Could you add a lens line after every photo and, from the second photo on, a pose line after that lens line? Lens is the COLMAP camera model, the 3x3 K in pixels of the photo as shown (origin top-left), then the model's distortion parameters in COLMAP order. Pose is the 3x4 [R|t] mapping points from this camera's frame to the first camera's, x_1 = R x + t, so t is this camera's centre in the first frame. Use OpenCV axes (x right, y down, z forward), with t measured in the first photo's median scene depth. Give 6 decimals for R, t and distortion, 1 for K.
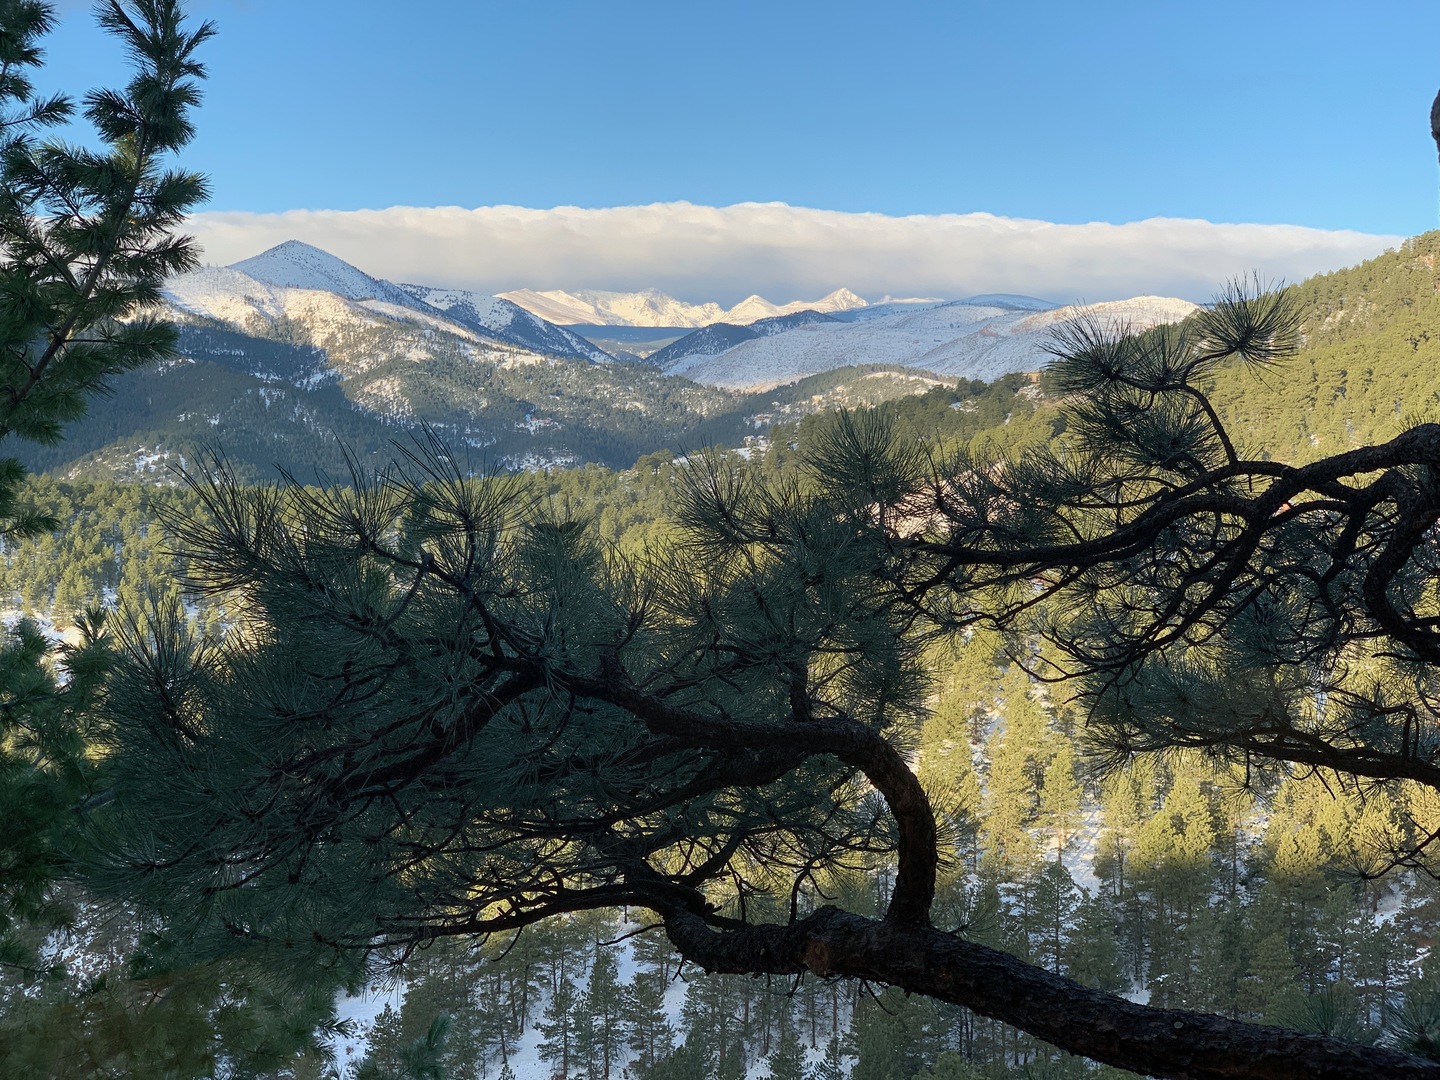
lens RADIAL K [[2181.2, 0, 720.5], [0, 2181.2, 538.3], [0, 0, 1]] dist [0.024008, 0.000000]
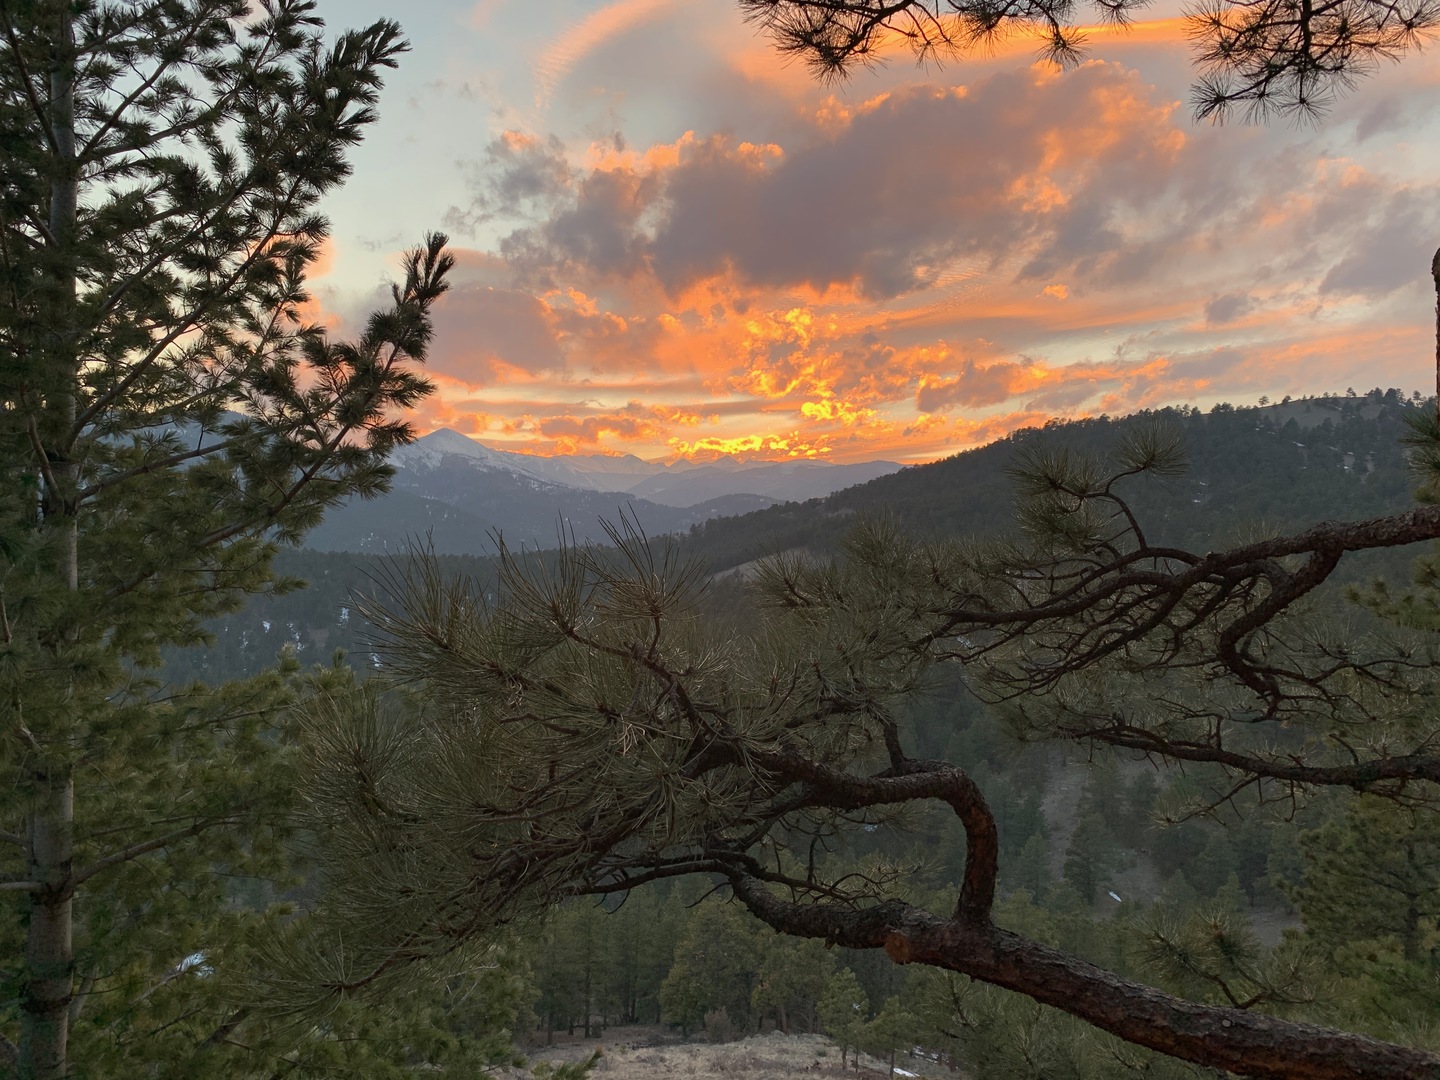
lens RADIAL K [[1094.8, 0, 718.1], [0, 1094.8, 543.4], [0, 0, 1]] dist [-0.000345, 0.004548]
pose [[0.998265, 0.003595, 0.058766, -0.098147], [-0.001525, 0.999378, -0.035223, -0.016307], [-0.058856, 0.035072, 0.997650, 0.392465]]
